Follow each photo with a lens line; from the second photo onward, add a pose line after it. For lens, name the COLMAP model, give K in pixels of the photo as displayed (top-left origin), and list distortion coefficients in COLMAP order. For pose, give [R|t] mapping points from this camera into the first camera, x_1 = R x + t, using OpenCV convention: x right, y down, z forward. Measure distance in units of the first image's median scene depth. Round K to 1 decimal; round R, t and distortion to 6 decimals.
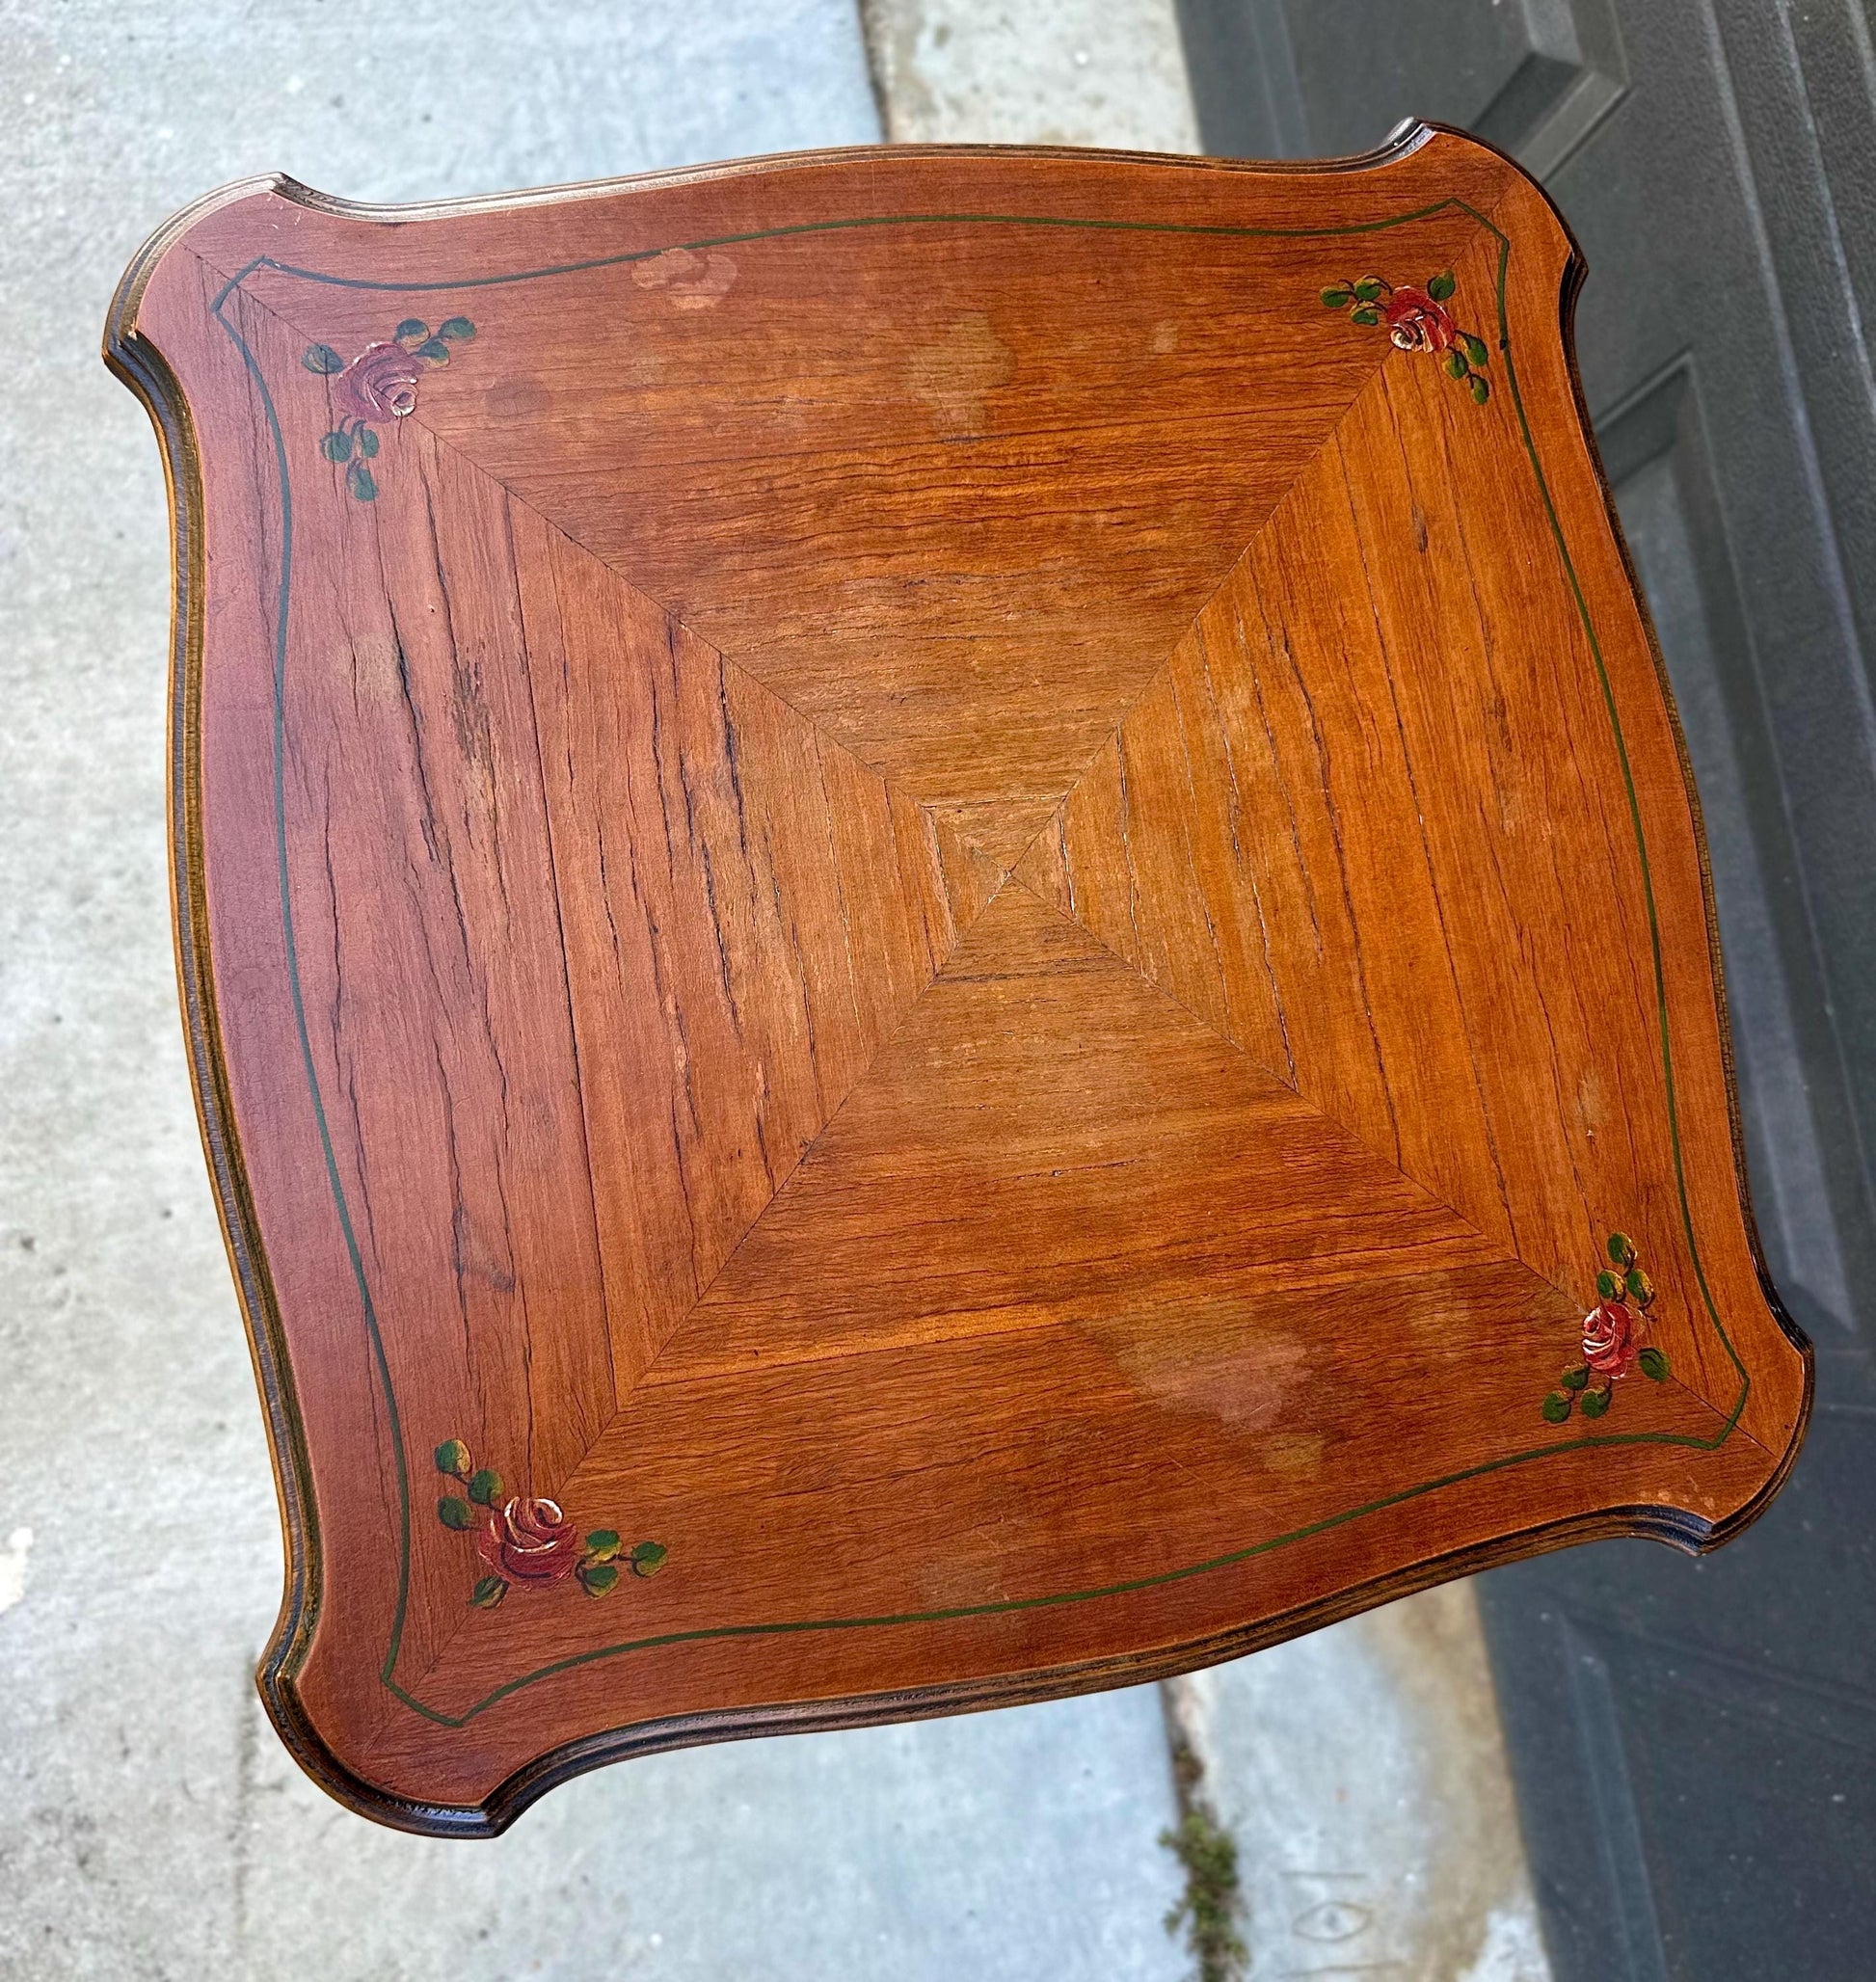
lens RADIAL K [[1840.3, 0, 935.0], [0, 1840.3, 1027.1], [0, 0, 1]] dist [-0.020463, -0.015444]
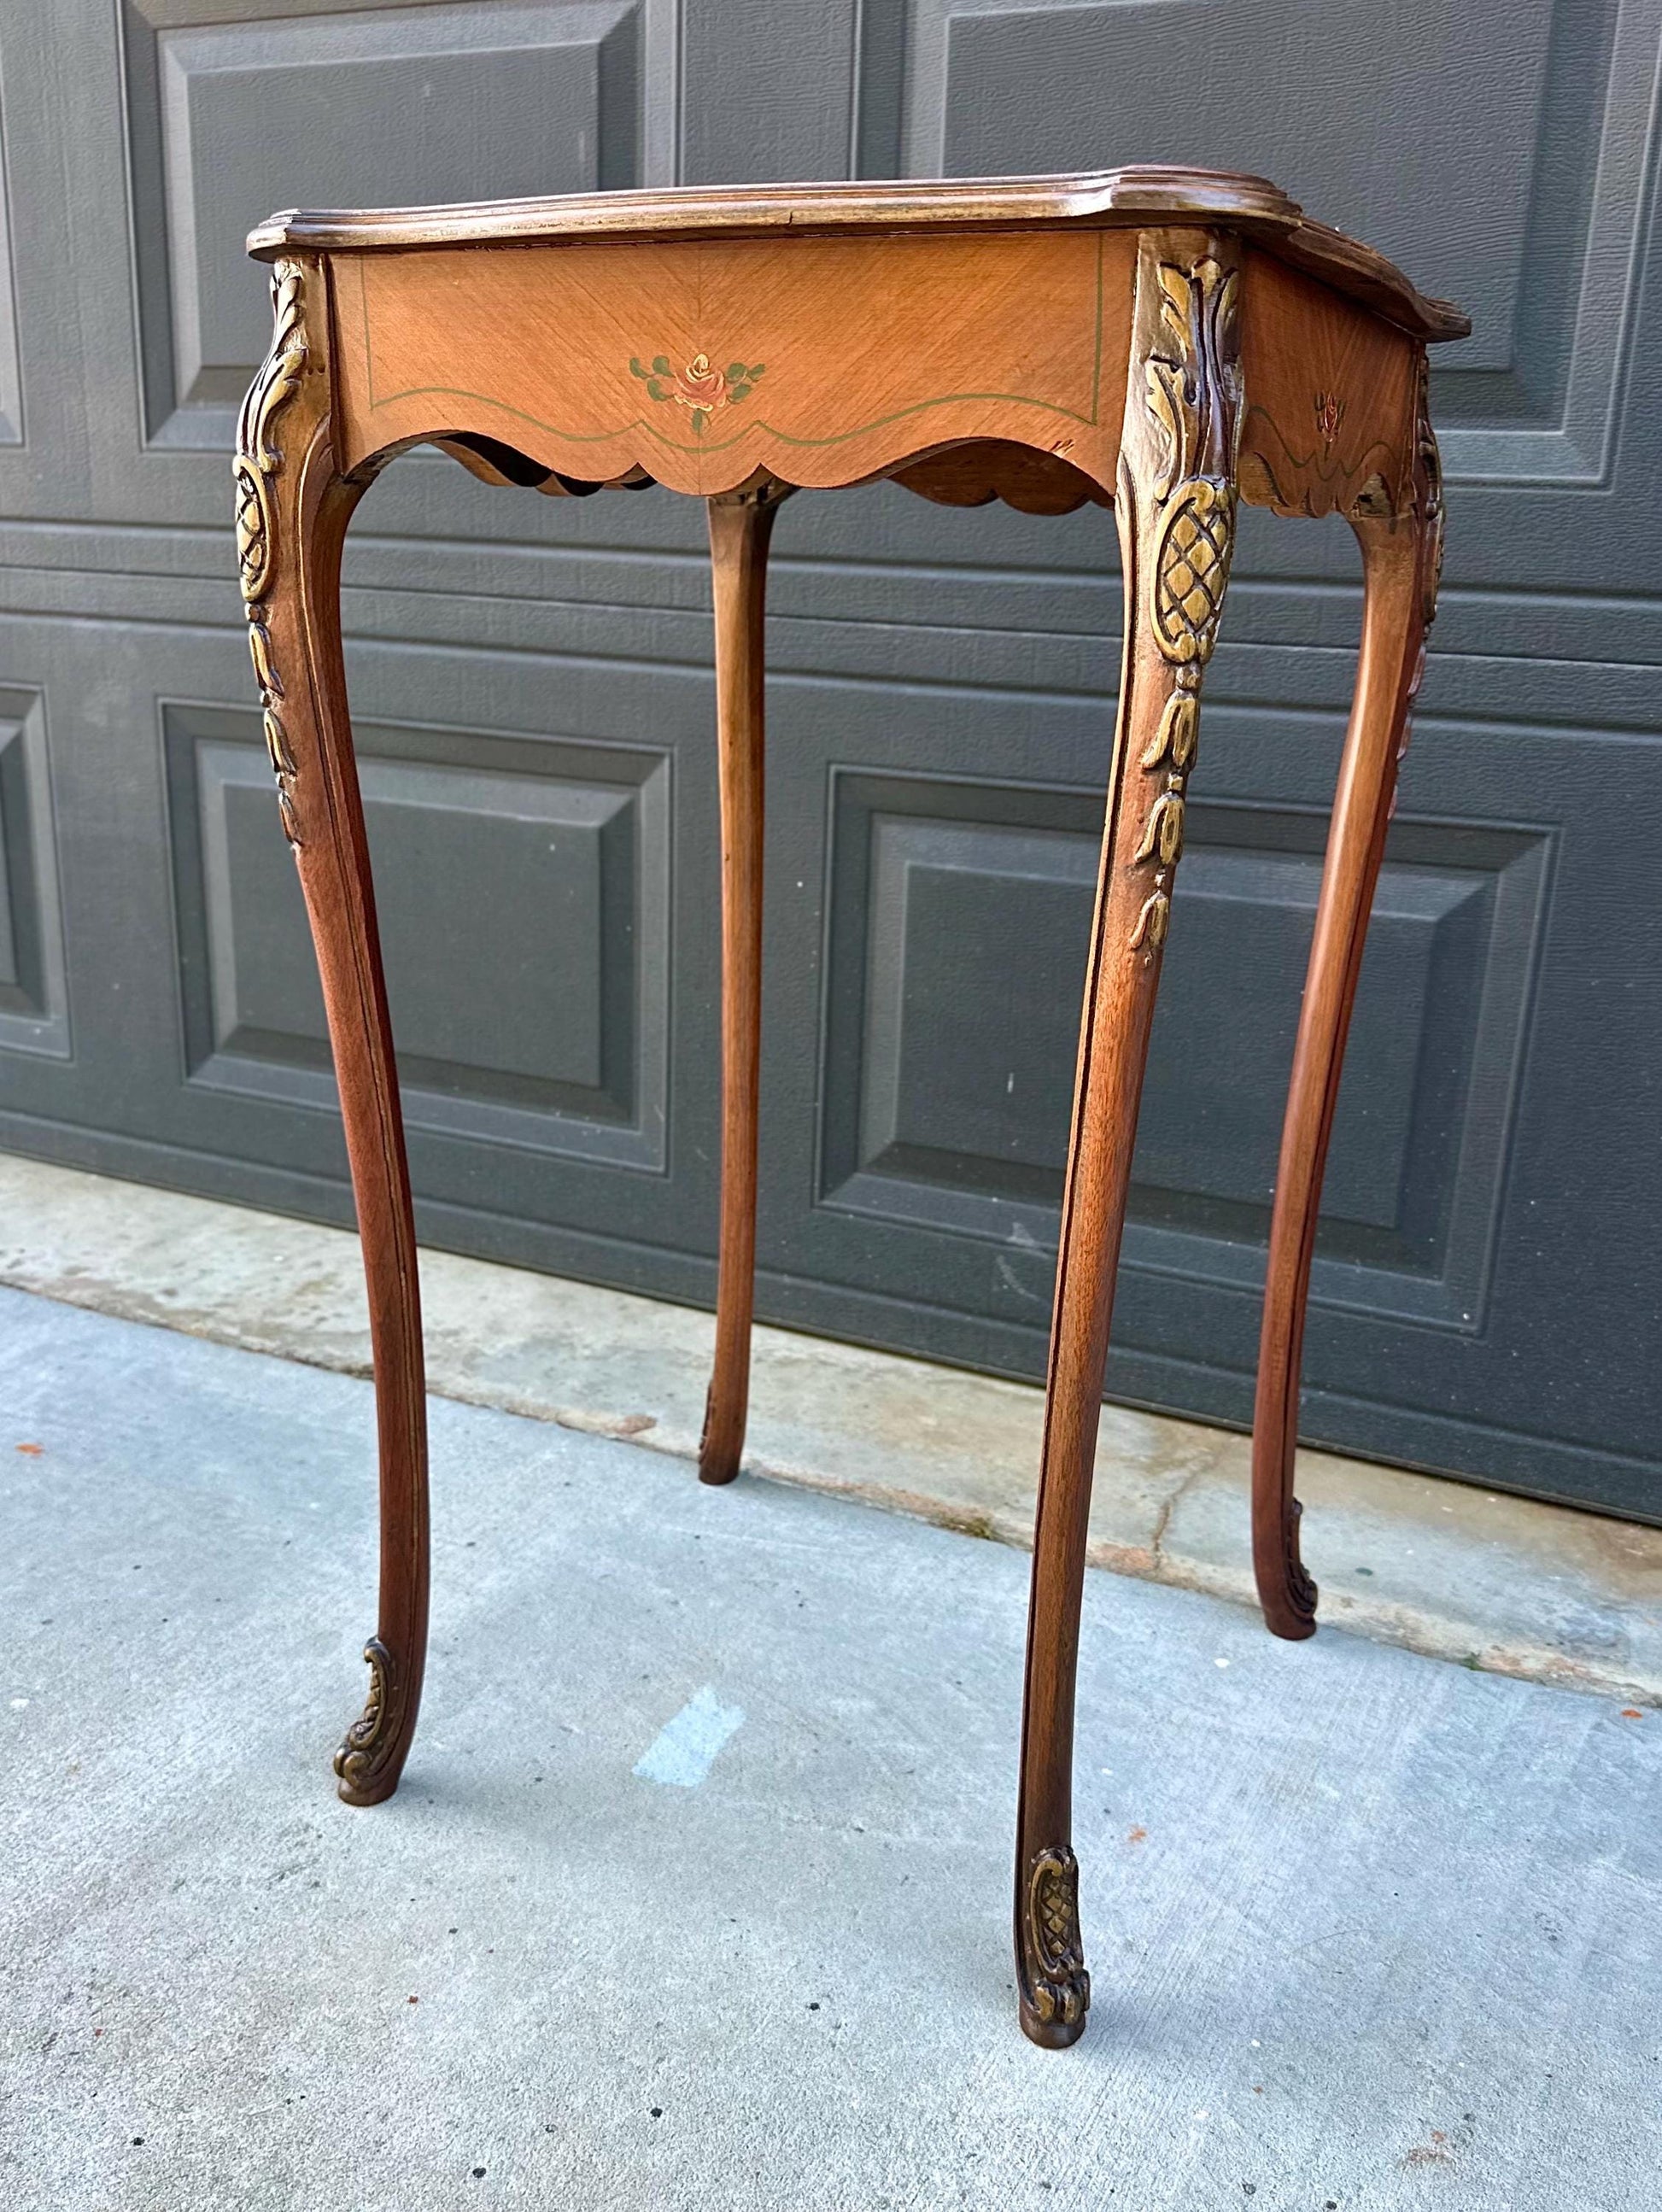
lens RADIAL K [[1924.9, 0, 896.5], [0, 1924.9, 1146.6], [0, 0, 1]] dist [0.191877, -0.420762]
pose [[0.563472, -0.416074, 0.713710, -0.689213], [0.825301, 0.322330, -0.463662, 0.432770], [-0.037133, 0.850286, 0.525010, 0.332663]]
